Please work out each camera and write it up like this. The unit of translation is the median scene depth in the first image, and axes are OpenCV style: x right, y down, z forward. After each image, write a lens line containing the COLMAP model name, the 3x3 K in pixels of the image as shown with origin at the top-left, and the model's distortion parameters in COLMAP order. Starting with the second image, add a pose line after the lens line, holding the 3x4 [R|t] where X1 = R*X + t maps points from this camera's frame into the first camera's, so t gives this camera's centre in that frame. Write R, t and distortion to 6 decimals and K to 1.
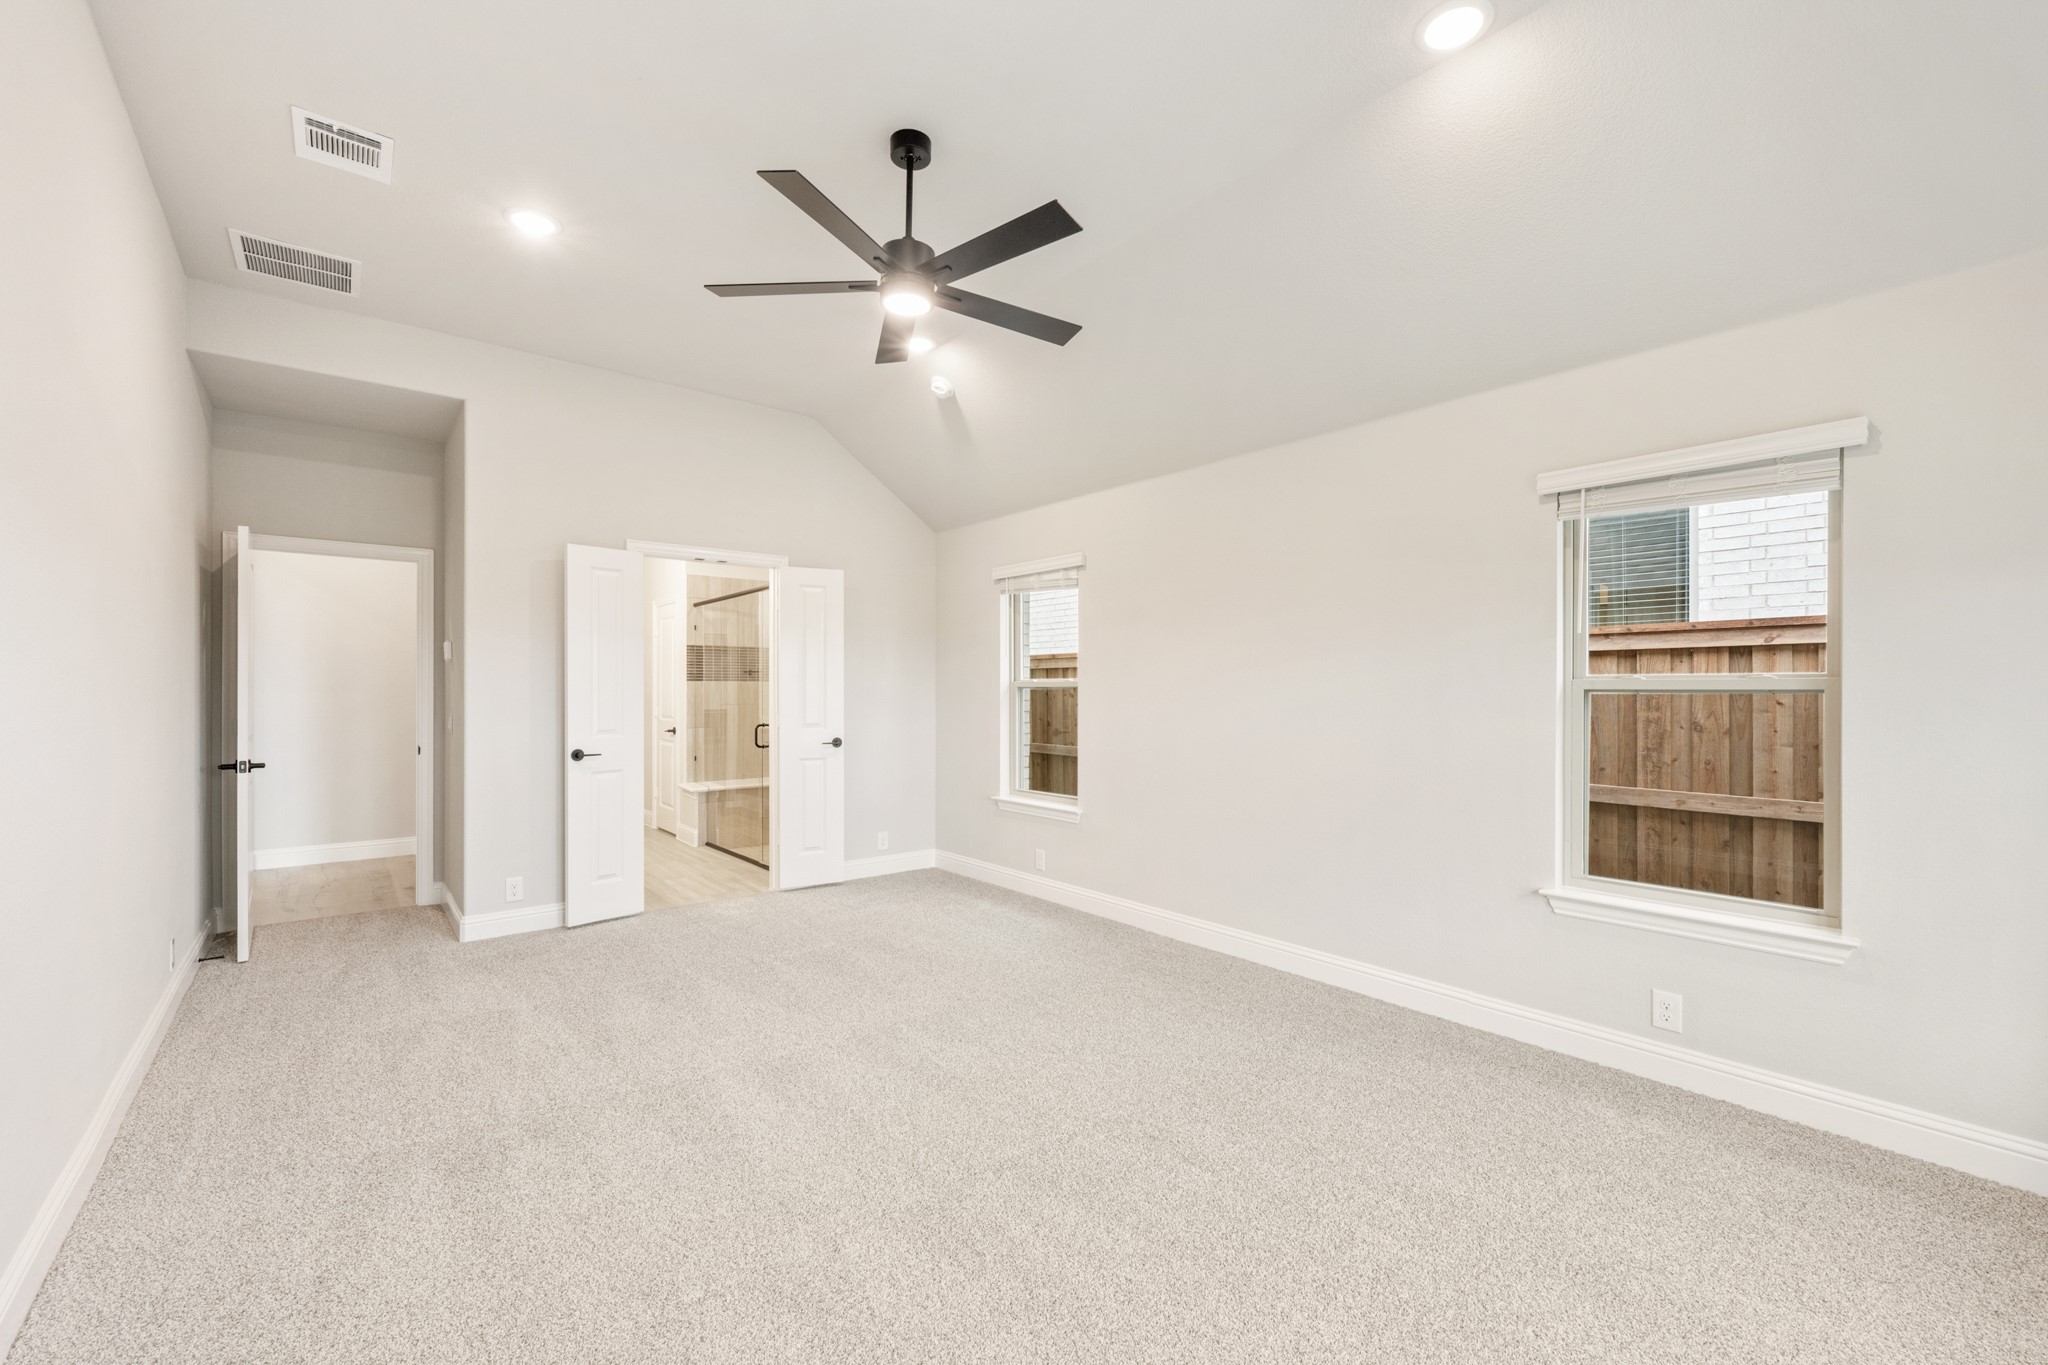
lens RADIAL K [[855.9, 0, 1024.0], [0, 855.9, 682.5], [0, 0, 1]] dist [-0.001059, -0.000221]
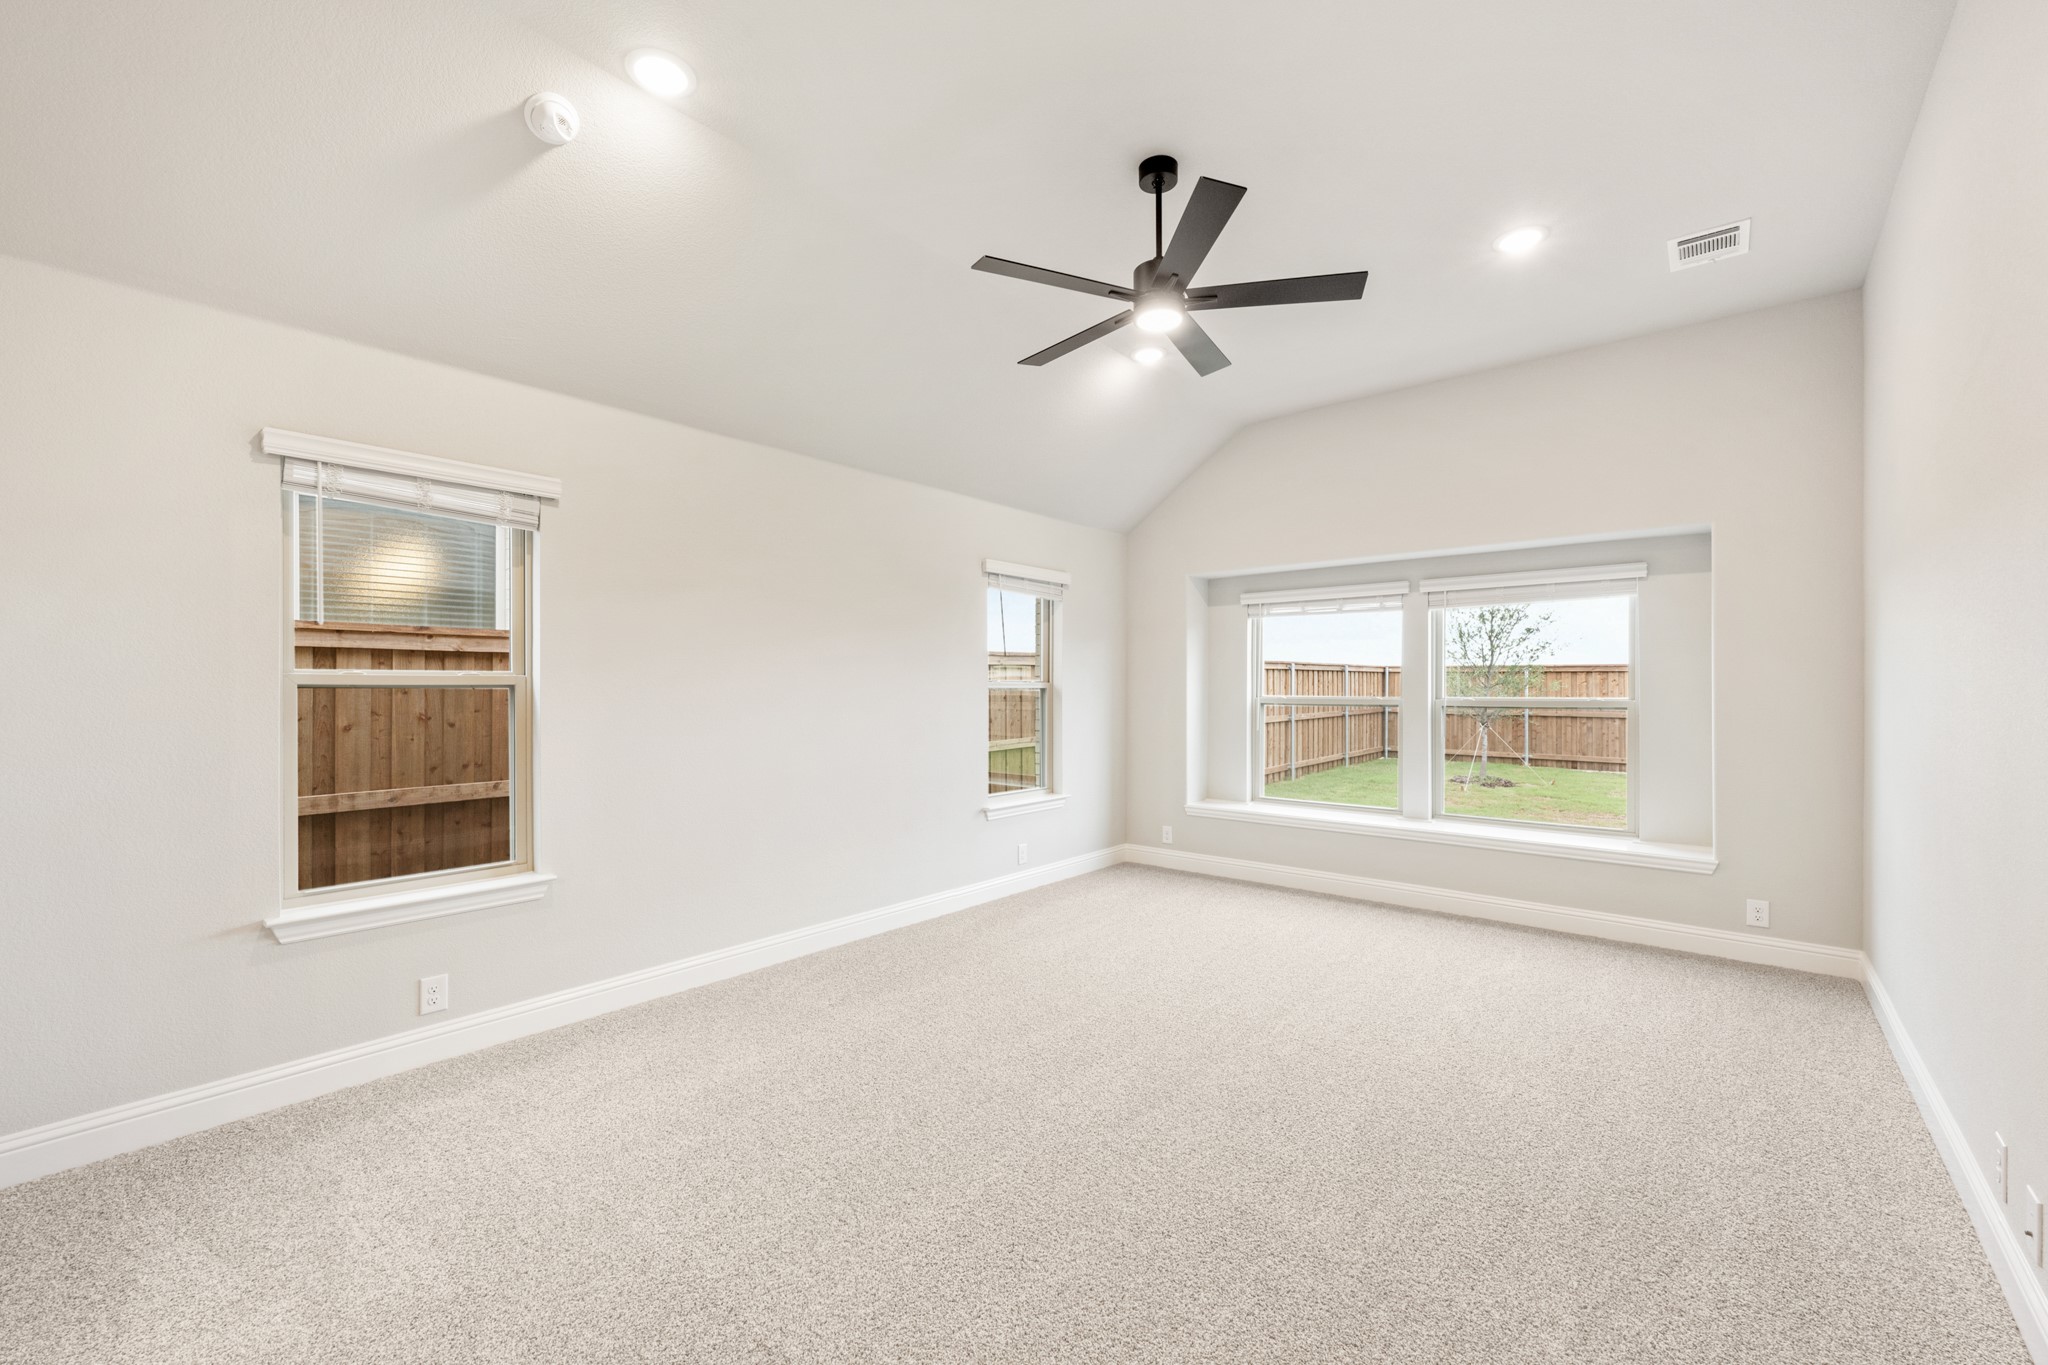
lens RADIAL K [[842.5, 0, 1025.6], [0, 842.5, 686.3], [0, 0, 1]] dist [-0.000555, -0.000123]
pose [[-0.186603, -0.001360, 0.982434, -0.414055], [-0.005575, 0.999984, 0.000326, 0.002816], [-0.982420, -0.005416, -0.186608, 0.501439]]
